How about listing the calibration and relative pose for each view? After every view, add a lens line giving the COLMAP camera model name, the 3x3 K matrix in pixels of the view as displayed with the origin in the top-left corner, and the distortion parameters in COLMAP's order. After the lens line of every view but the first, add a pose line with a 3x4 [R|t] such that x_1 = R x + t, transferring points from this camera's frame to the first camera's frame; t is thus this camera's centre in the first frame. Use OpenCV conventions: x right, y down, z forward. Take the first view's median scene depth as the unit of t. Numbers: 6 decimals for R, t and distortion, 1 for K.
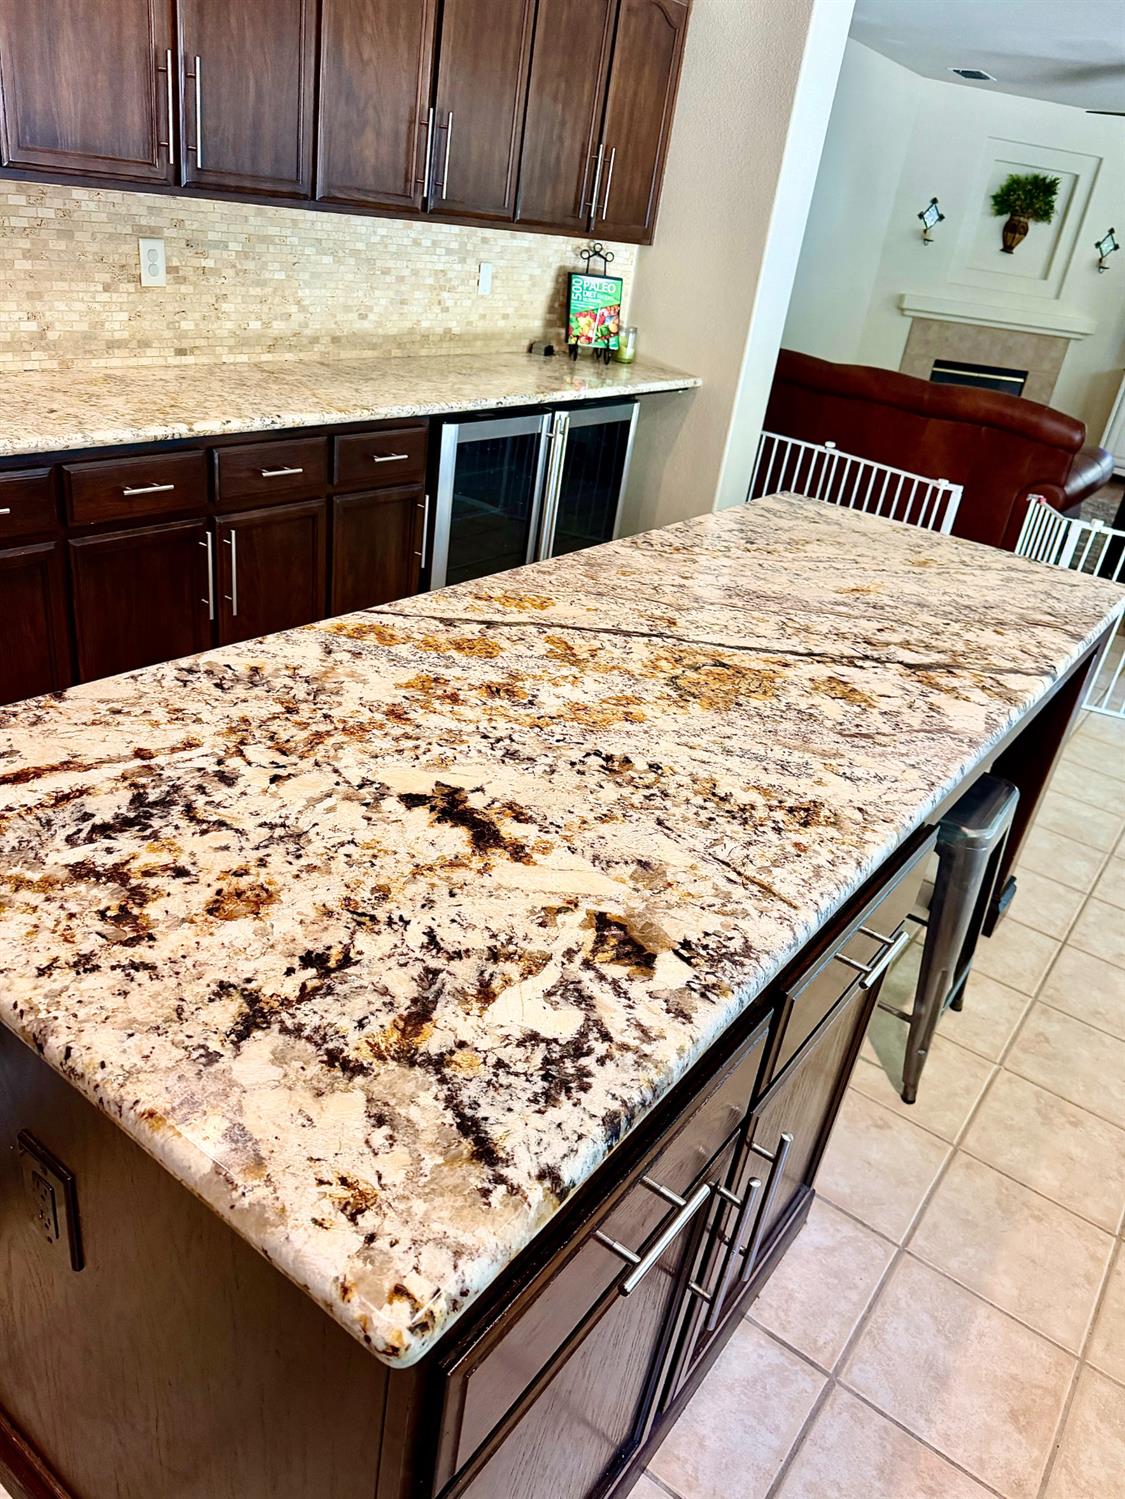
lens RADIAL K [[1054.8, 0, 559.7], [0, 1054.8, 744.6], [0, 0, 1]] dist [0.019802, -0.020432]
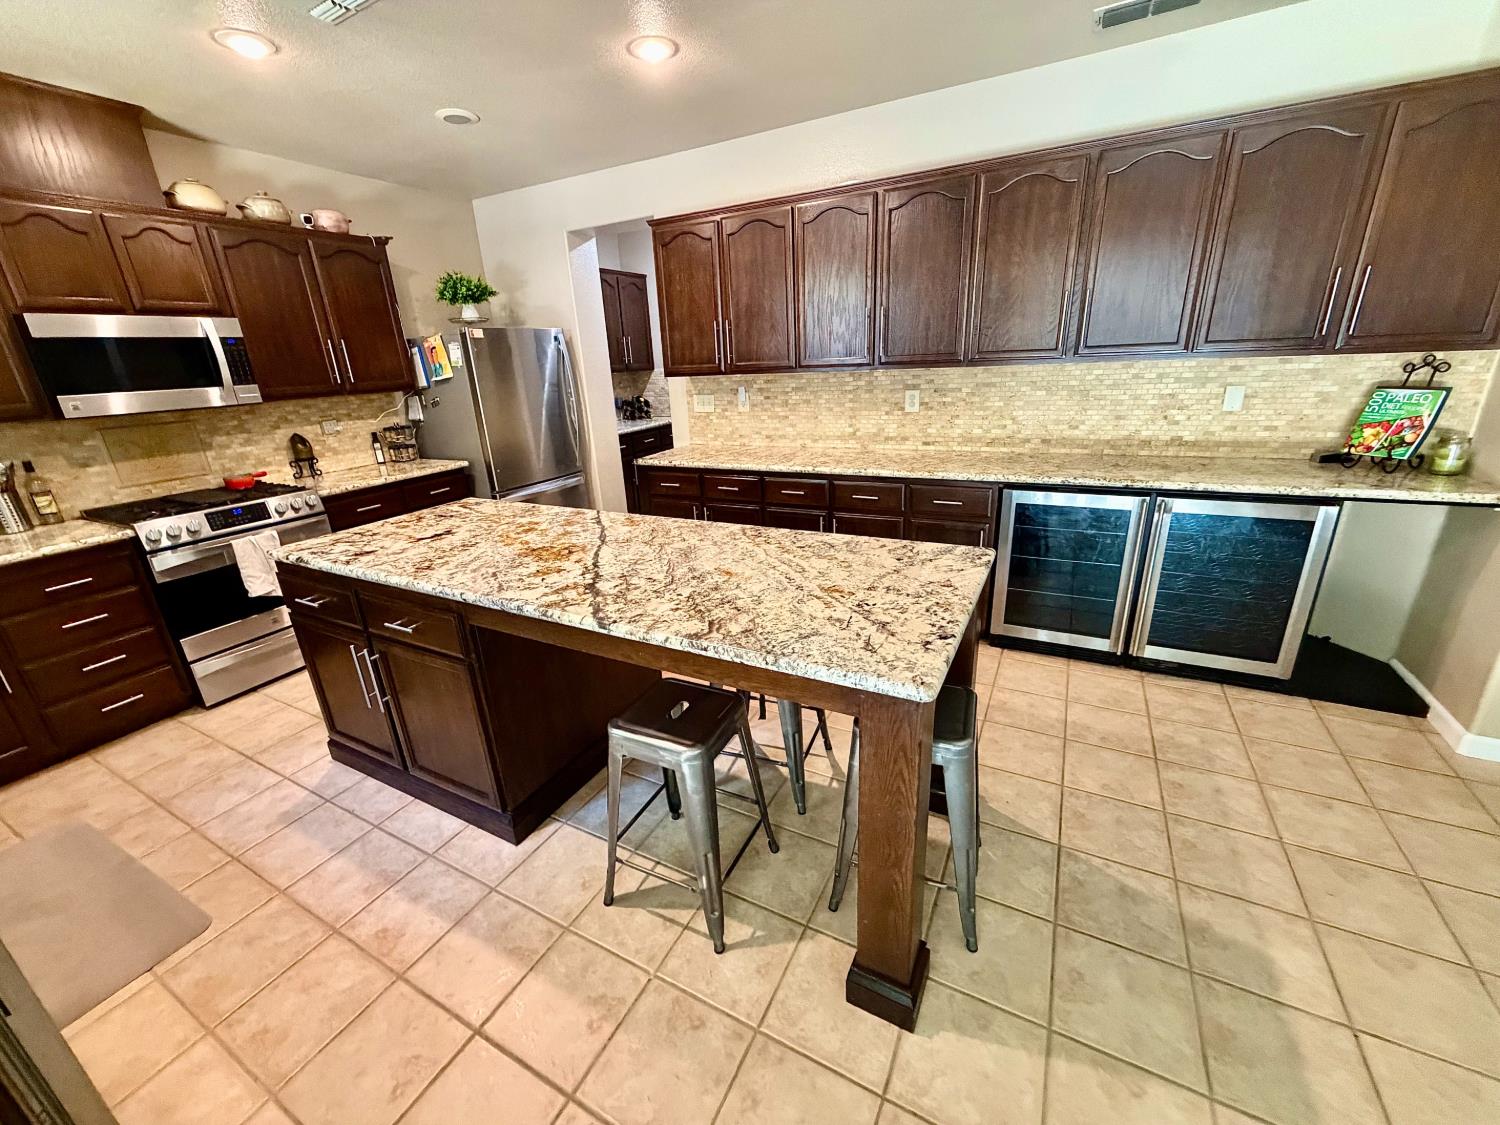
lens RADIAL K [[593.1, 0, 747.6], [0, 593.1, 565.5], [0, 0, 1]] dist [-0.007690, 0.003075]
pose [[0.142371, 0.197094, -0.969992, 1.086899], [-0.393729, 0.910384, 0.127193, -0.272790], [0.908134, 0.363806, 0.207214, 0.864898]]
